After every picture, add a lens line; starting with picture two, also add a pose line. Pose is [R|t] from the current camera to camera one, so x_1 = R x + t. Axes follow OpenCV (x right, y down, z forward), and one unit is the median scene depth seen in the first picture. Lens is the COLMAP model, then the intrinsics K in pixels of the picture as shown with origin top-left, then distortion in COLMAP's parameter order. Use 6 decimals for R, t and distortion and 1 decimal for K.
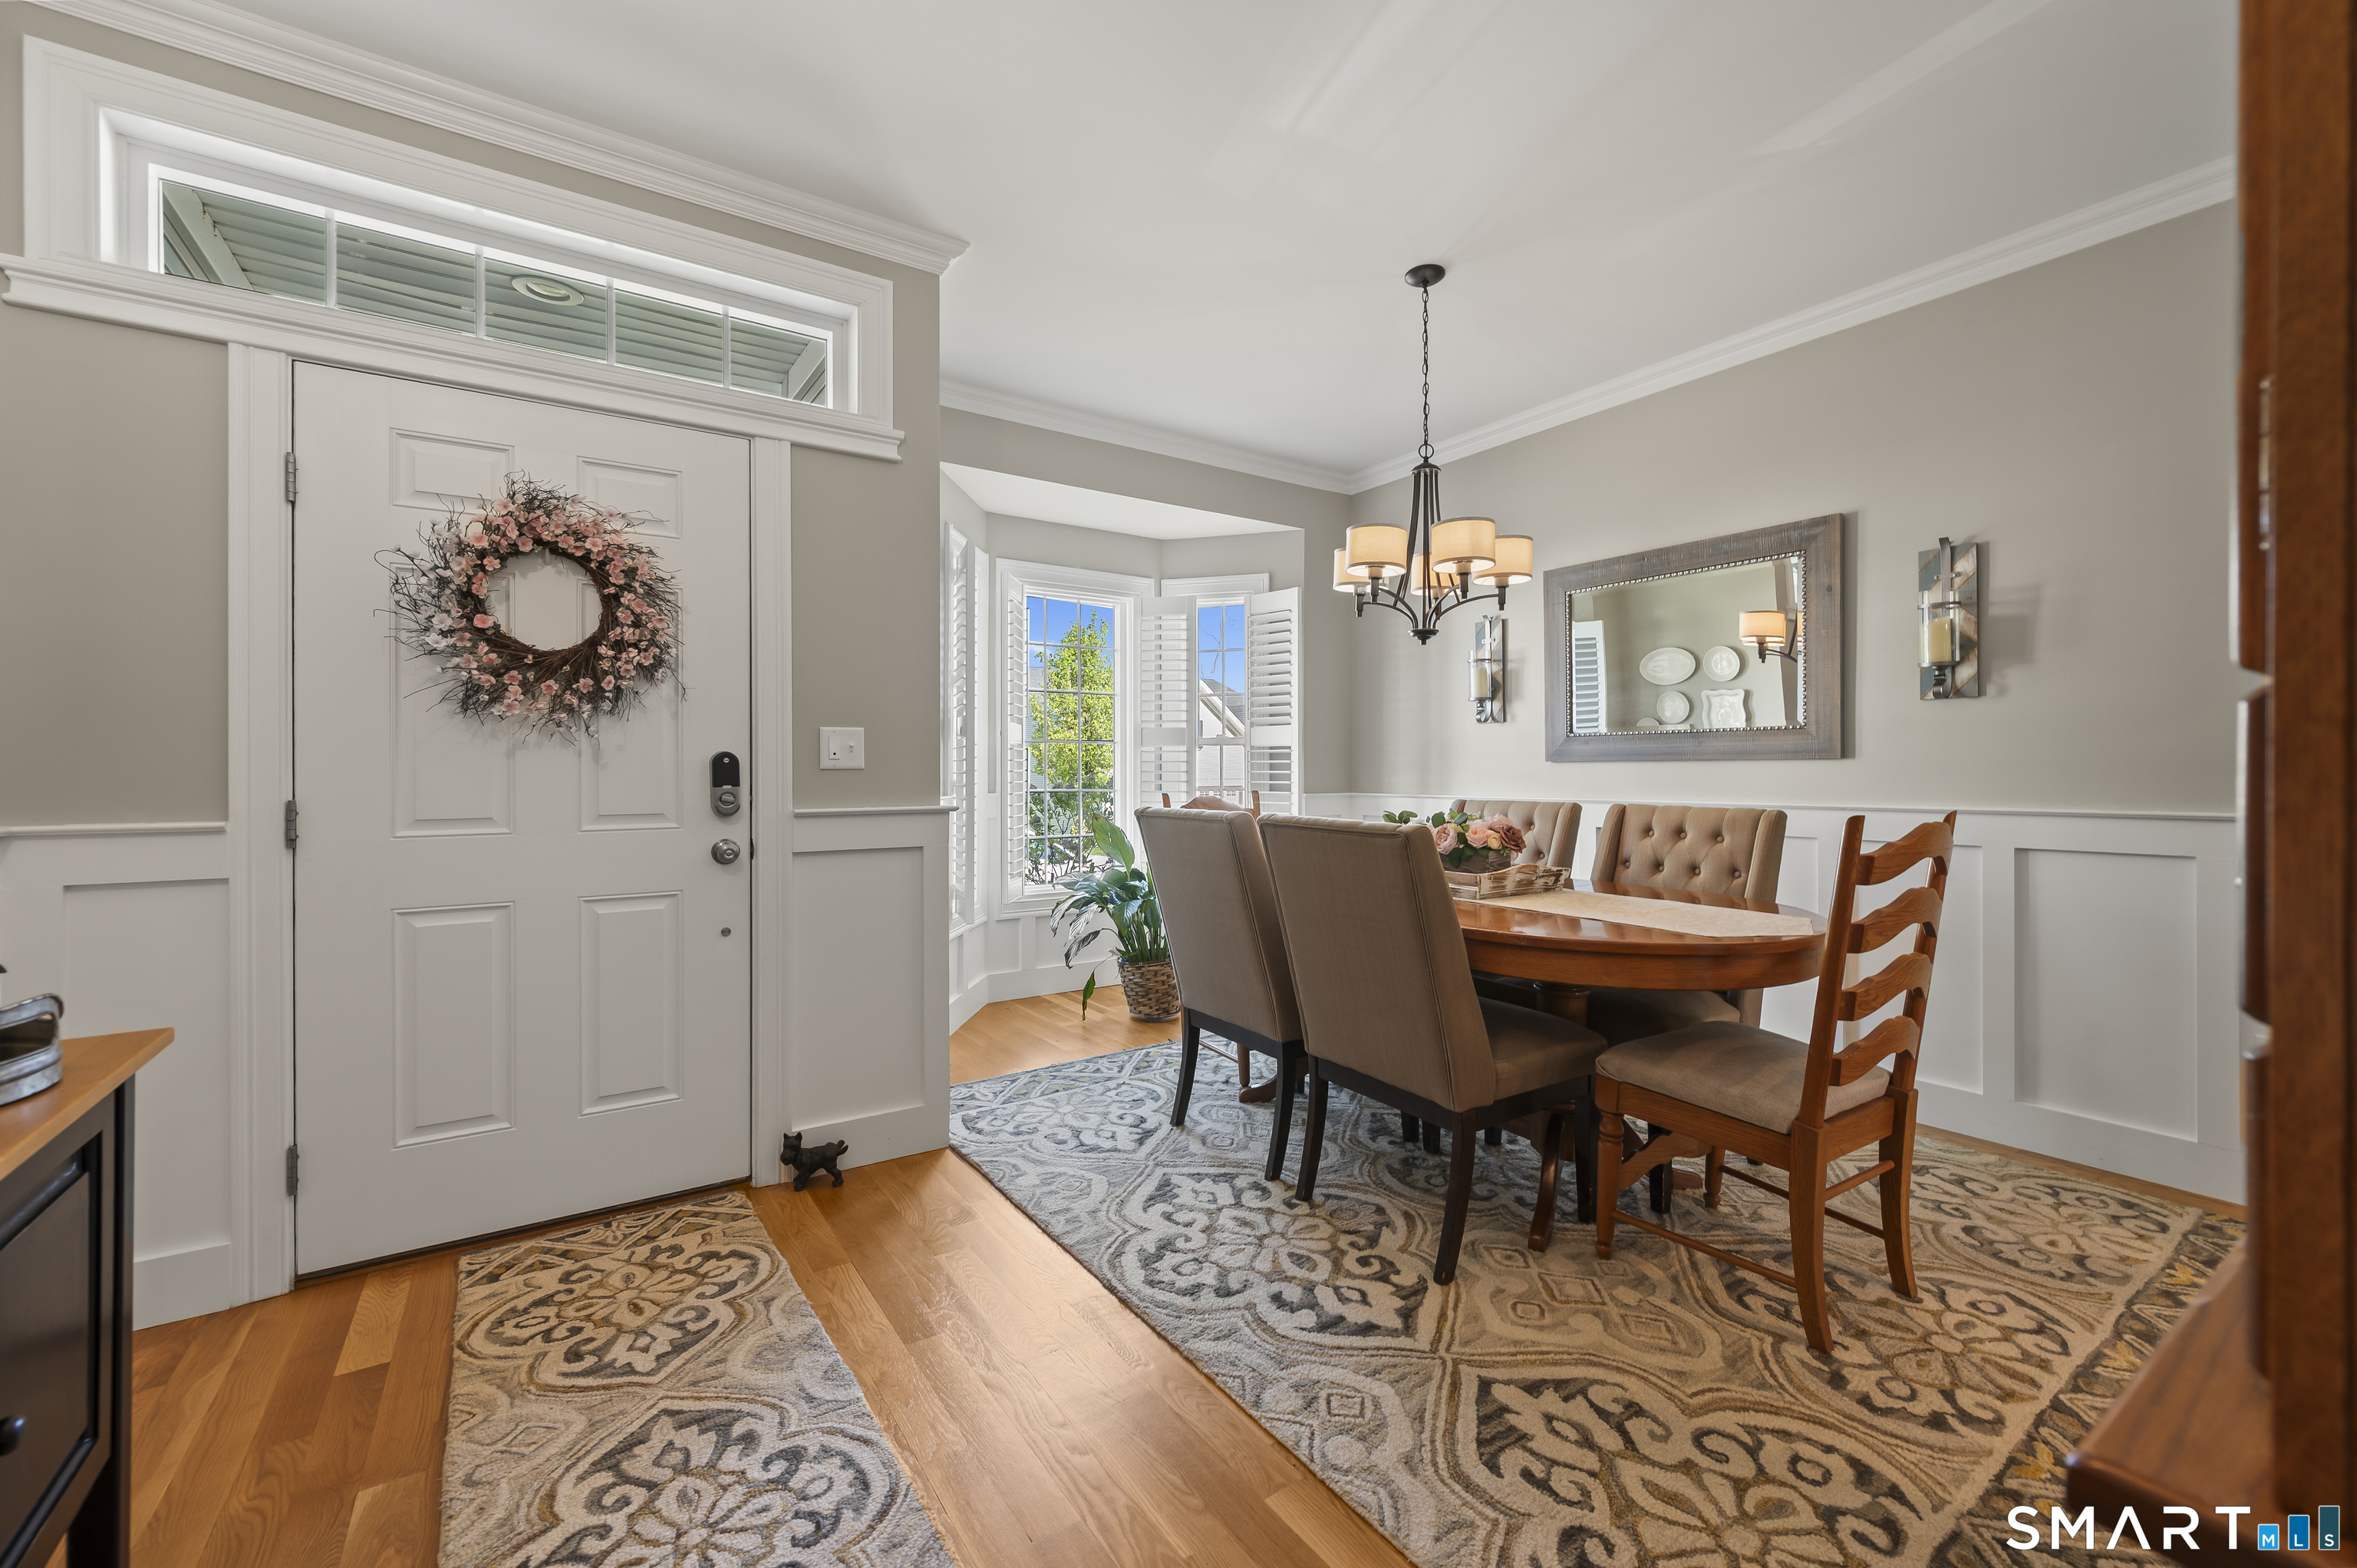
lens RADIAL K [[971.2, 0, 1189.9], [0, 971.2, 760.7], [0, 0, 1]] dist [-0.000777, -0.000118]
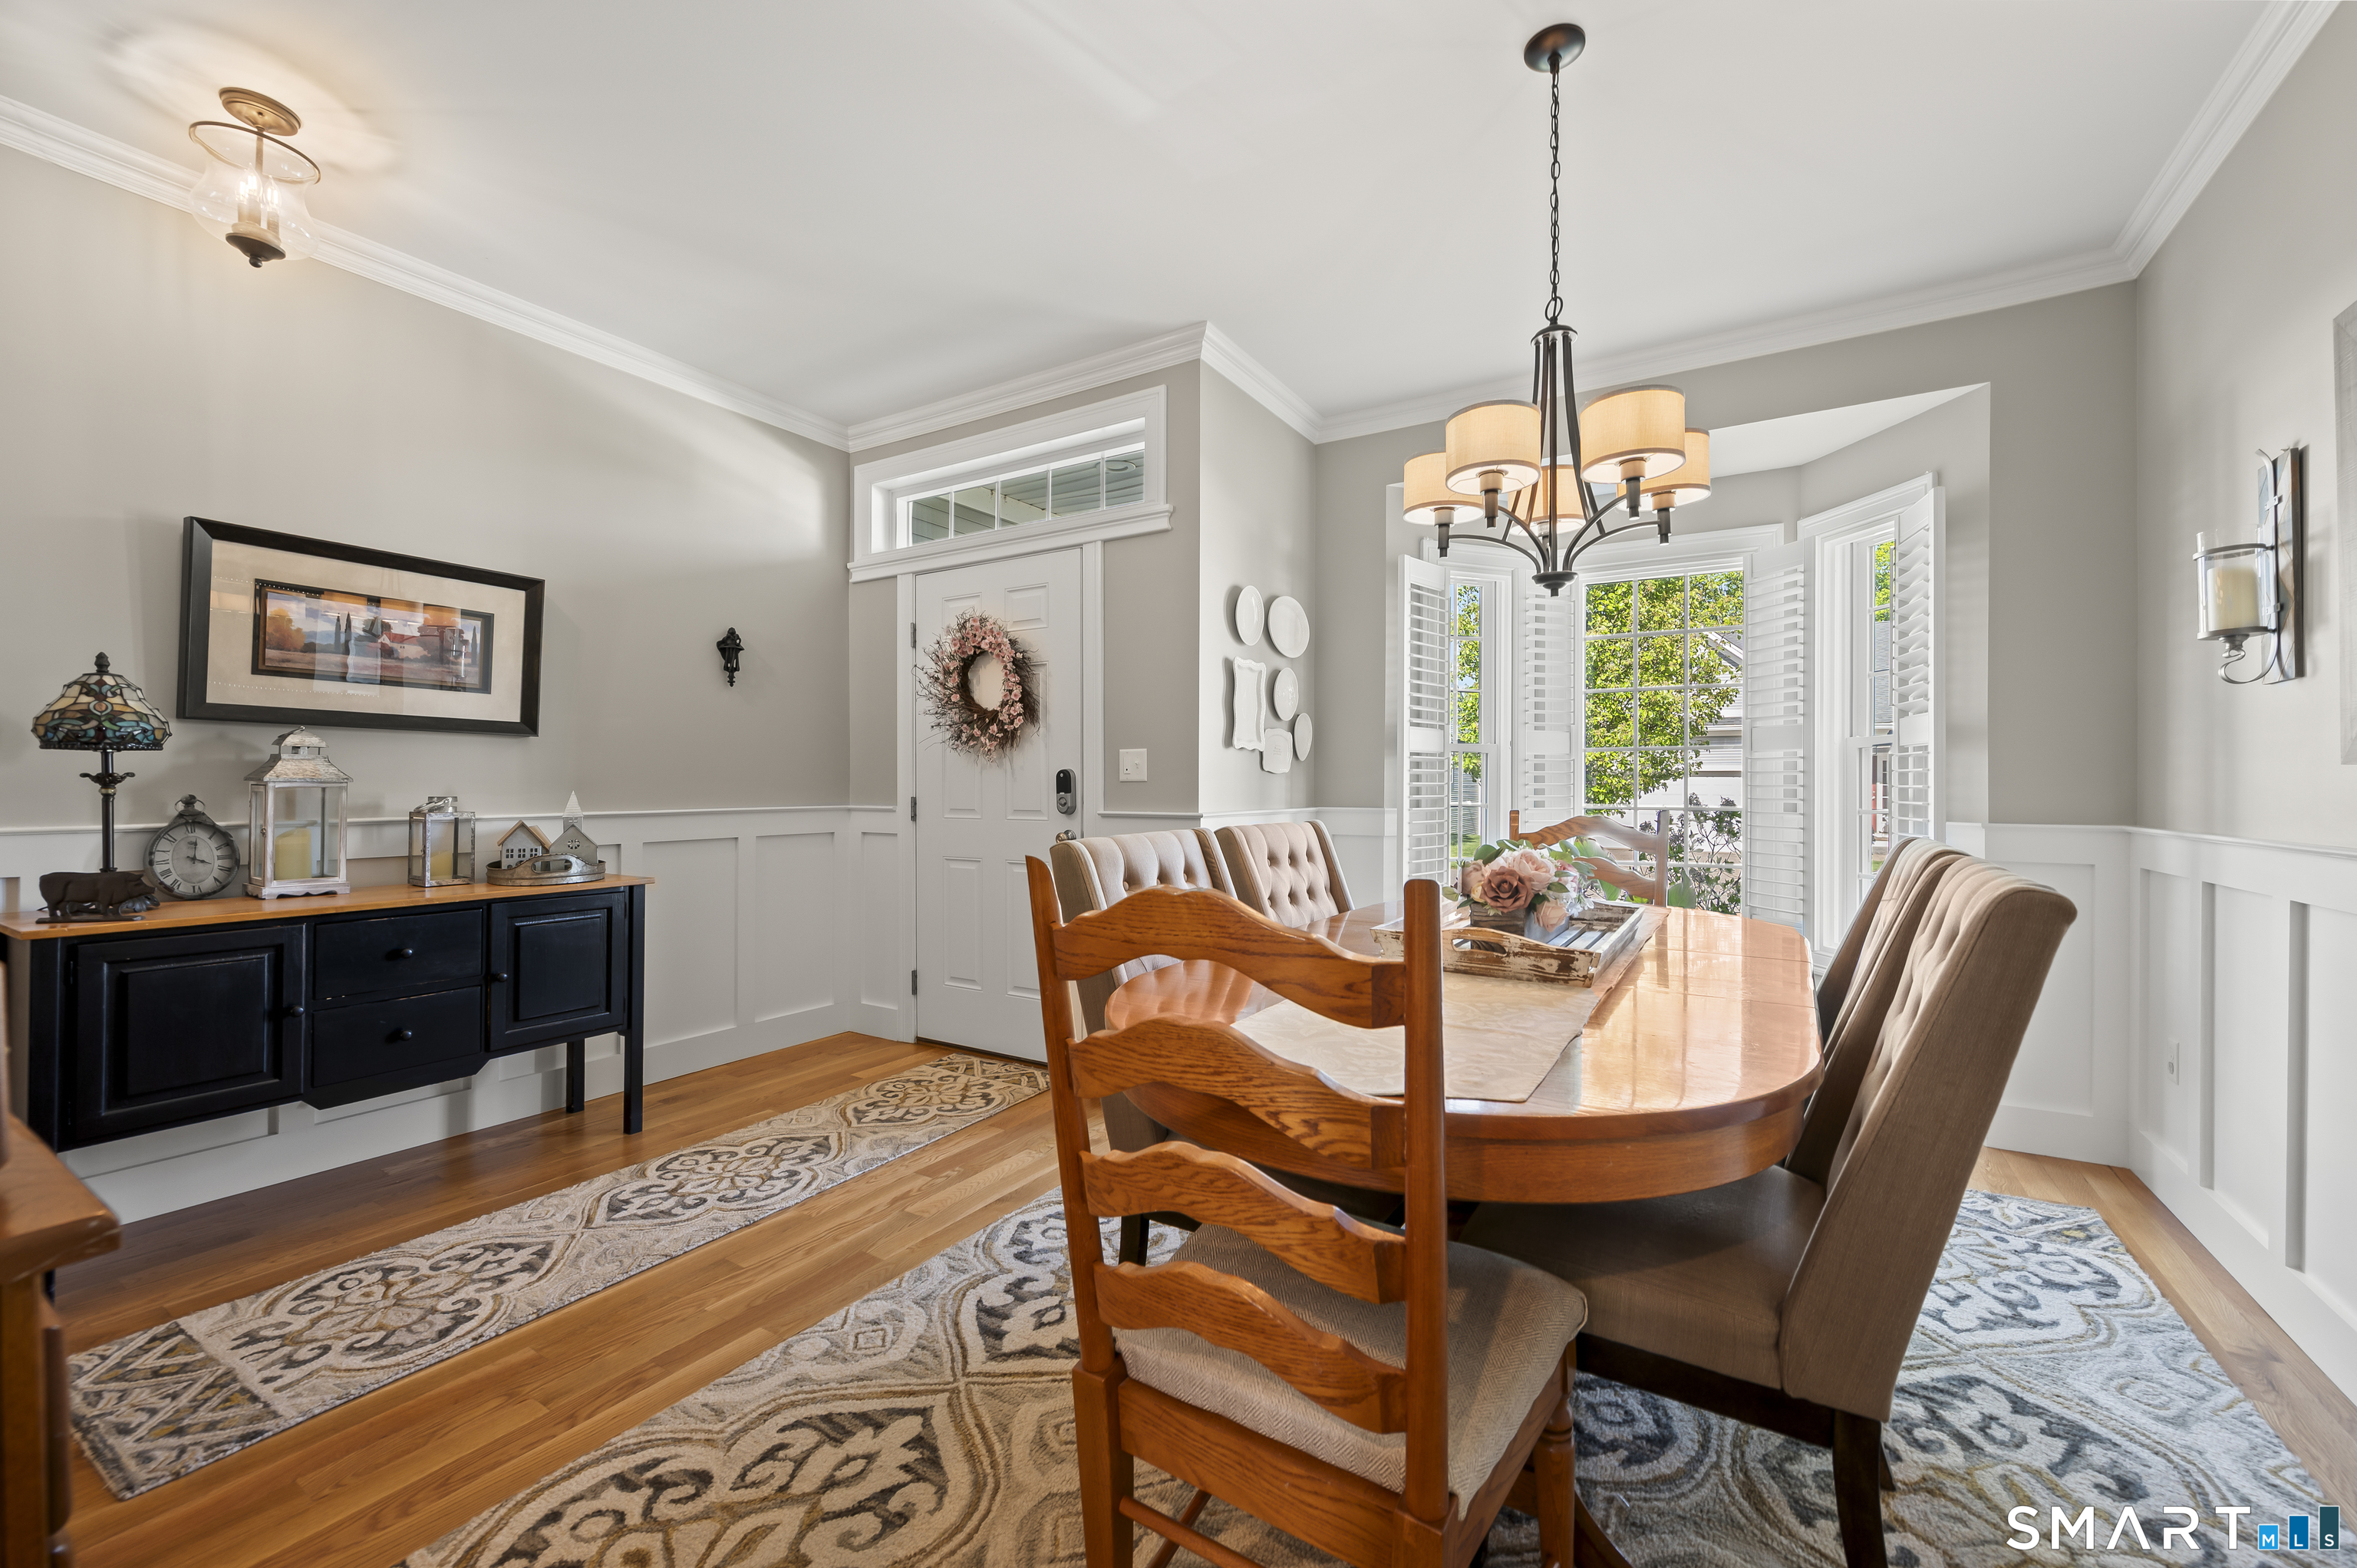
lens RADIAL K [[962.9, 0, 1201.0], [0, 962.9, 773.8], [0, 0, 1]] dist [-0.001469, -0.000288]
pose [[0.397673, -0.007025, -0.917500, 1.136404], [0.006942, 0.999965, -0.004647, 0.007022], [0.917501, -0.004521, 0.397708, 0.762925]]
